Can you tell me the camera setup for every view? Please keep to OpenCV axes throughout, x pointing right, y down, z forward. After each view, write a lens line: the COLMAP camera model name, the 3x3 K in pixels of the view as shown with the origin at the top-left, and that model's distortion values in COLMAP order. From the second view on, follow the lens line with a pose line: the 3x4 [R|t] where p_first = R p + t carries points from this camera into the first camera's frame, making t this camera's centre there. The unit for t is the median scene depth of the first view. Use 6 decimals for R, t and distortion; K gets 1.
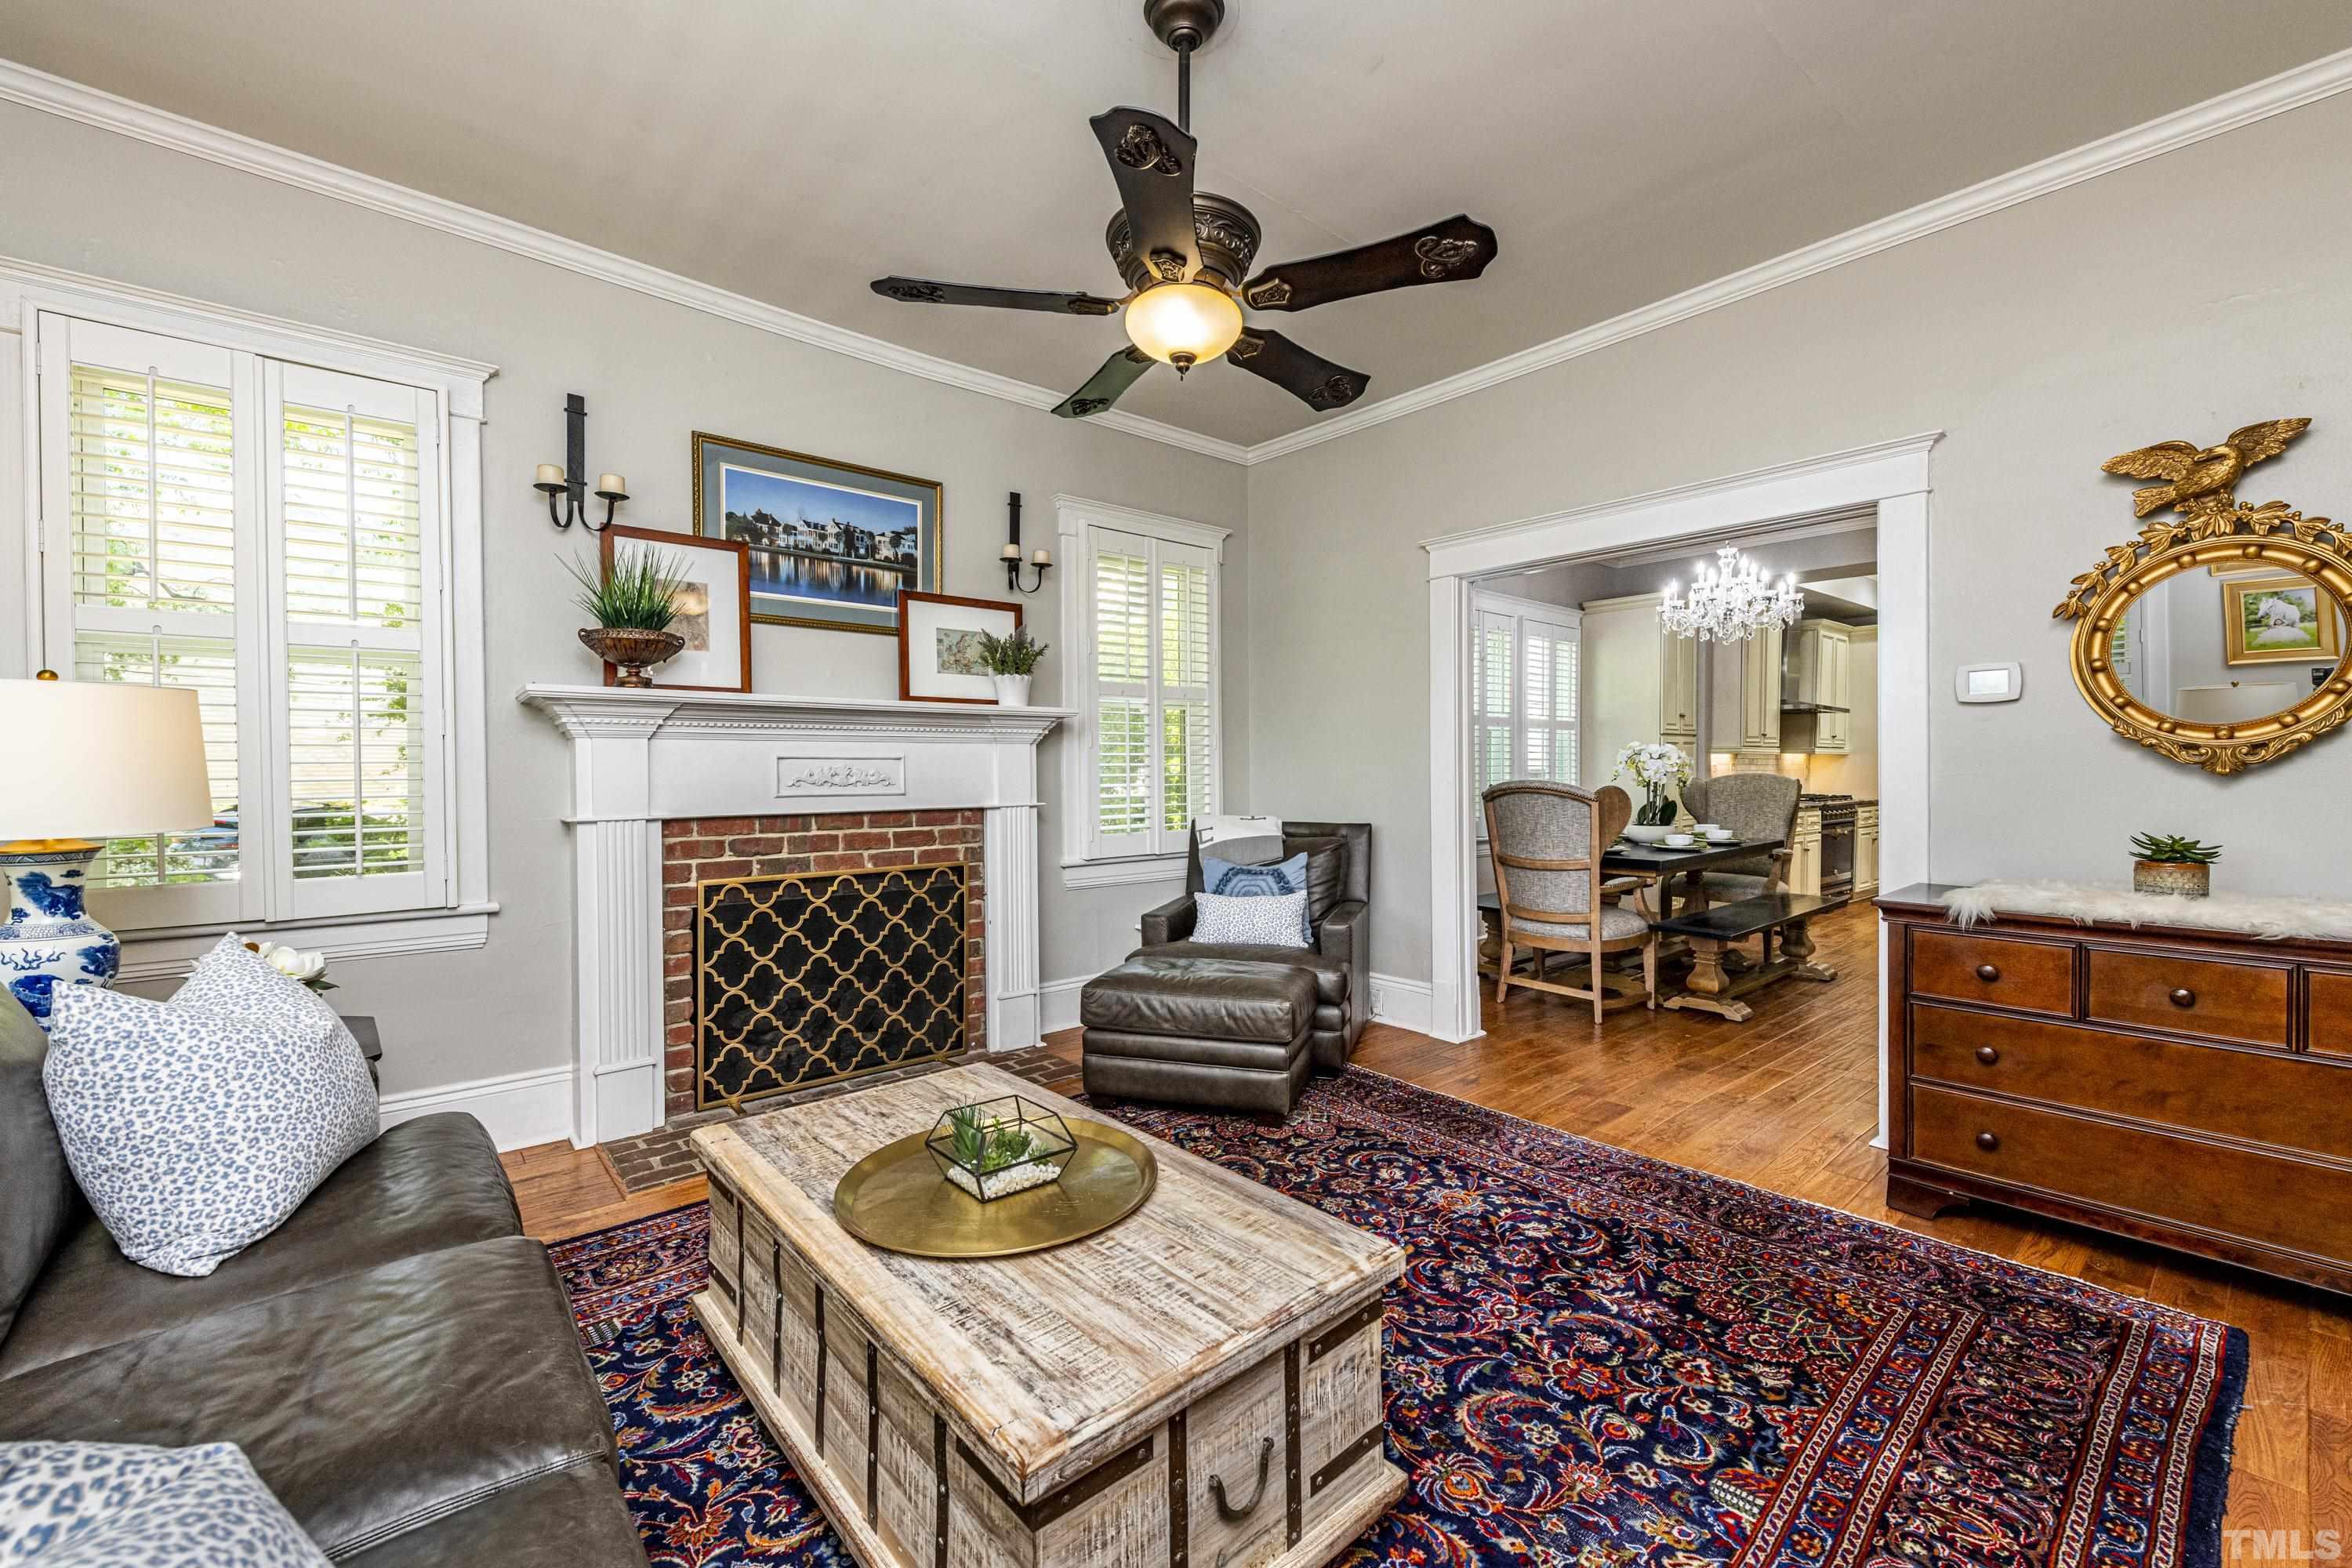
lens RADIAL K [[961.2, 0, 1176.0], [0, 961.2, 784.0], [0, 0, 1]] dist [0.011784, -0.003559]
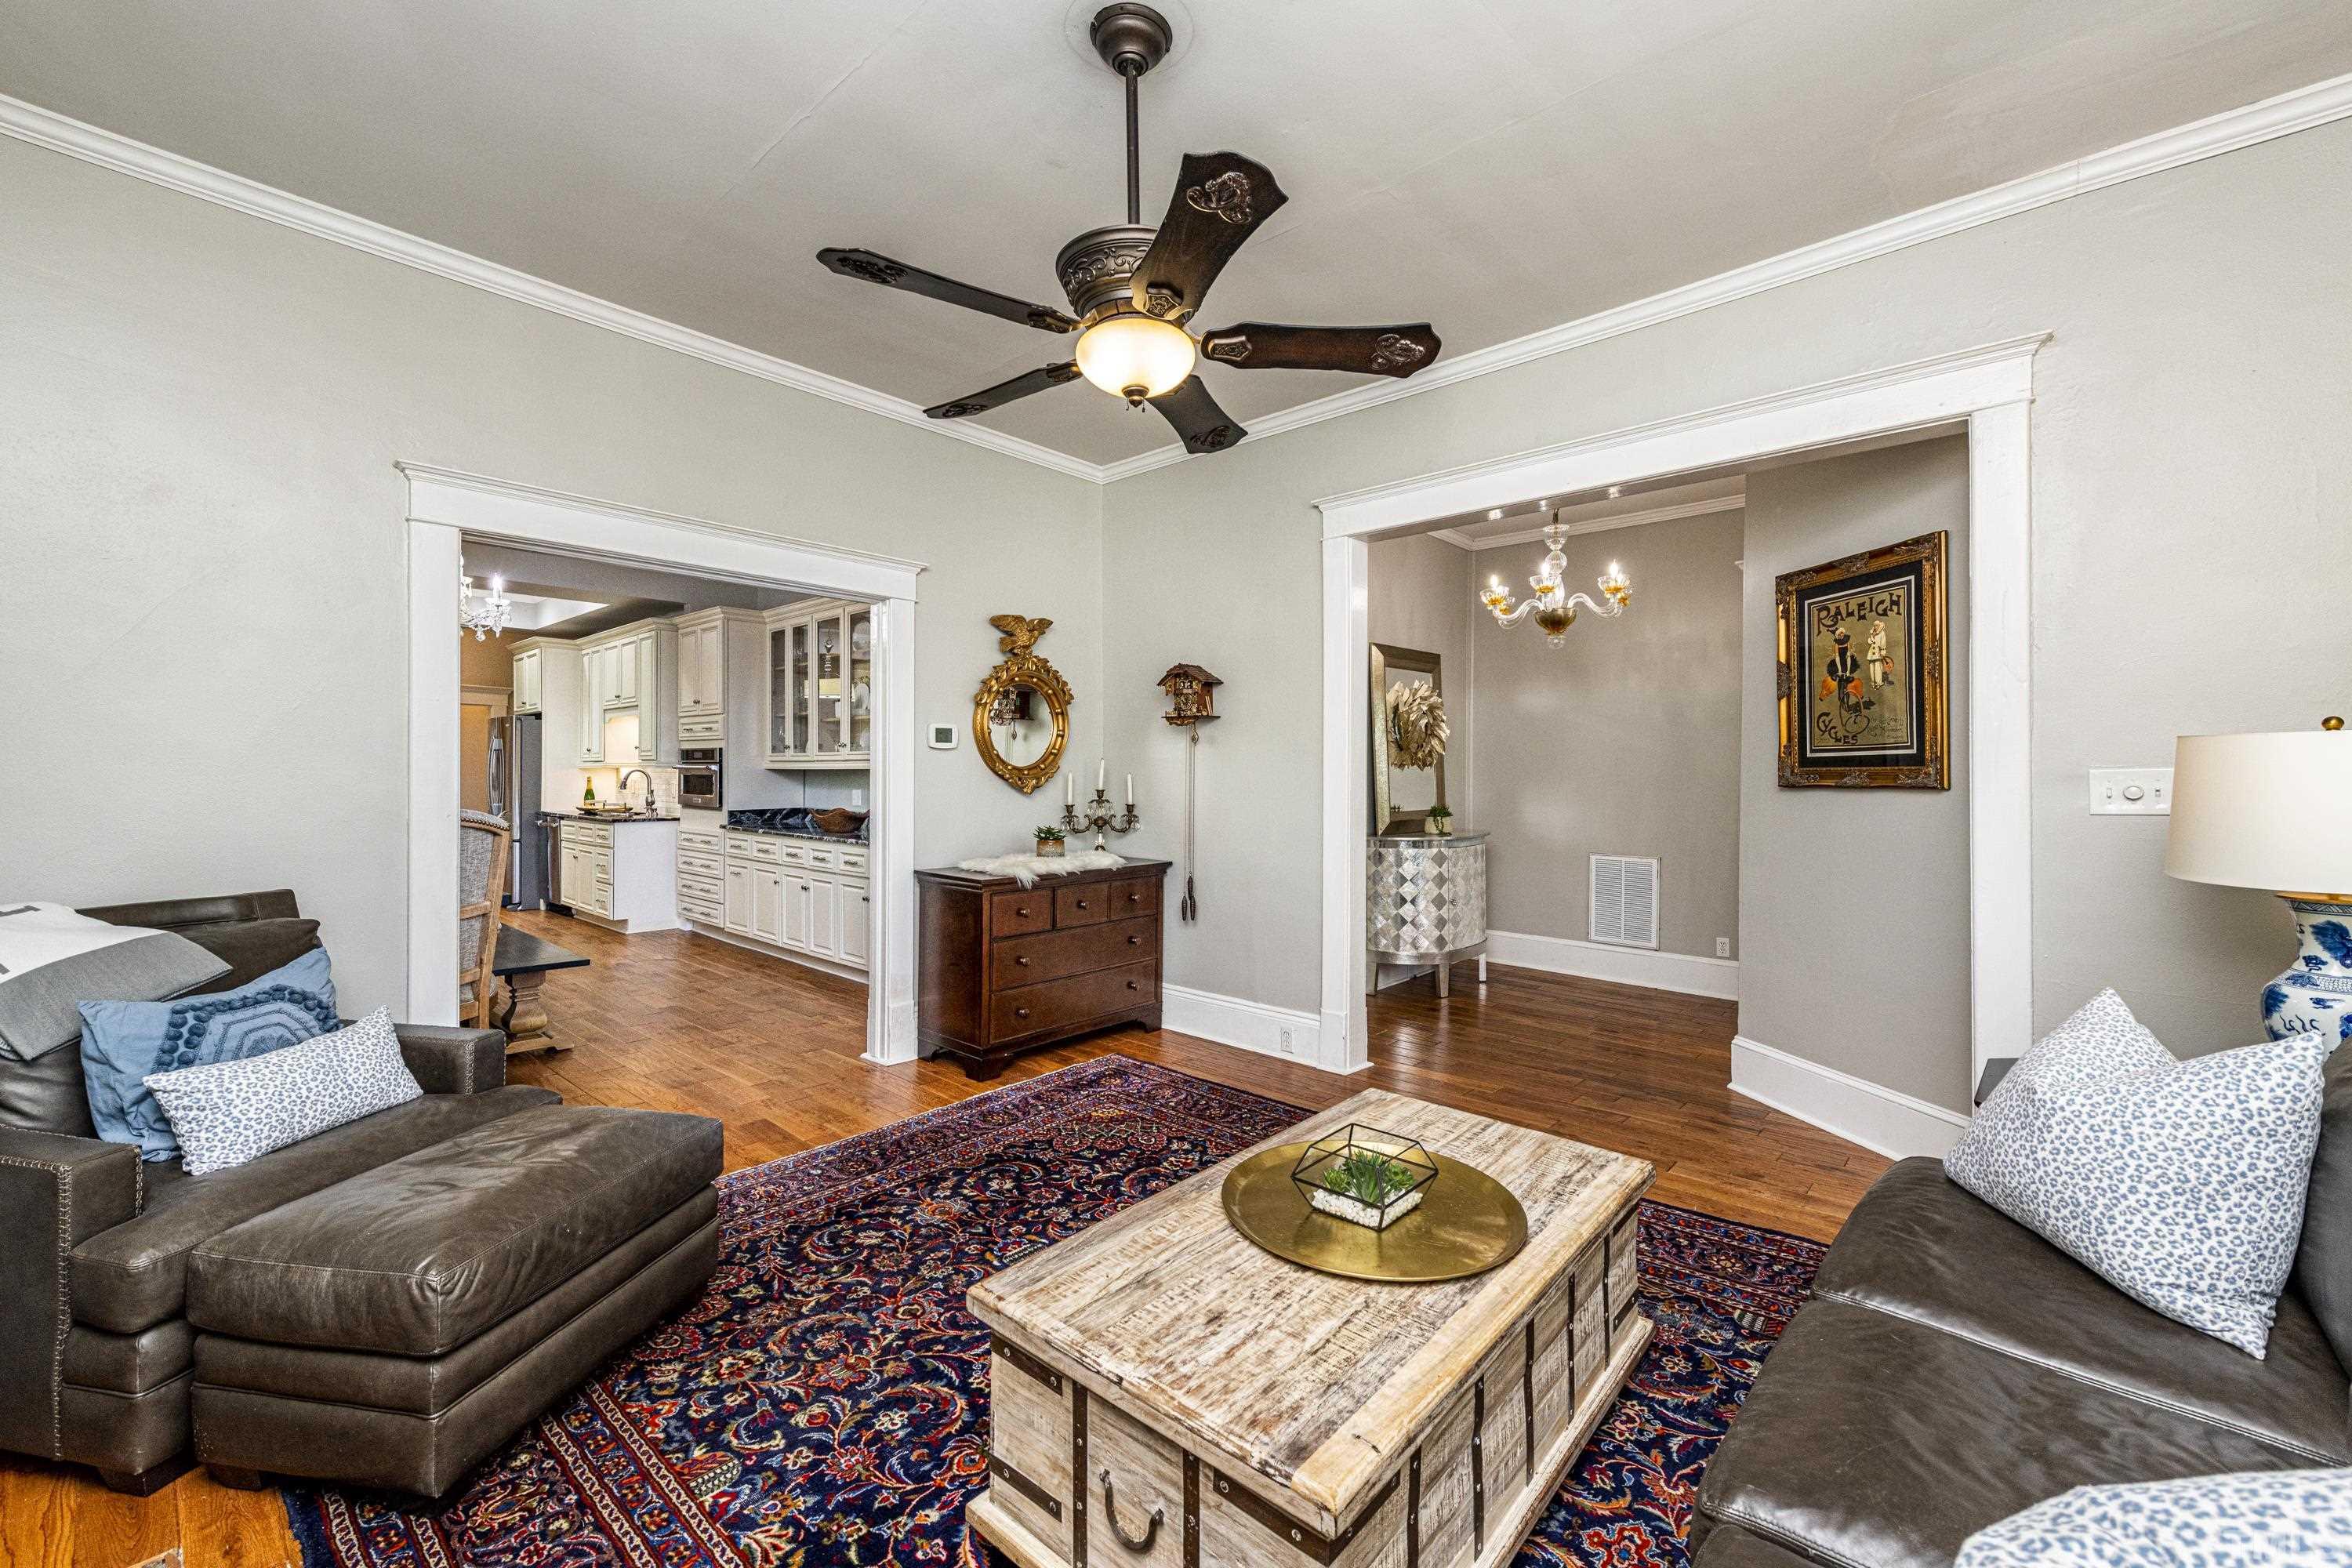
lens RADIAL K [[961.2, 0, 1176.0], [0, 961.2, 784.0], [0, 0, 1]] dist [0.011784, -0.003559]
pose [[-0.137190, -0.010427, 0.990490, -0.819218], [0.012787, 0.999843, 0.012297, -0.045570], [-0.990462, 0.014352, -0.137035, 0.923552]]
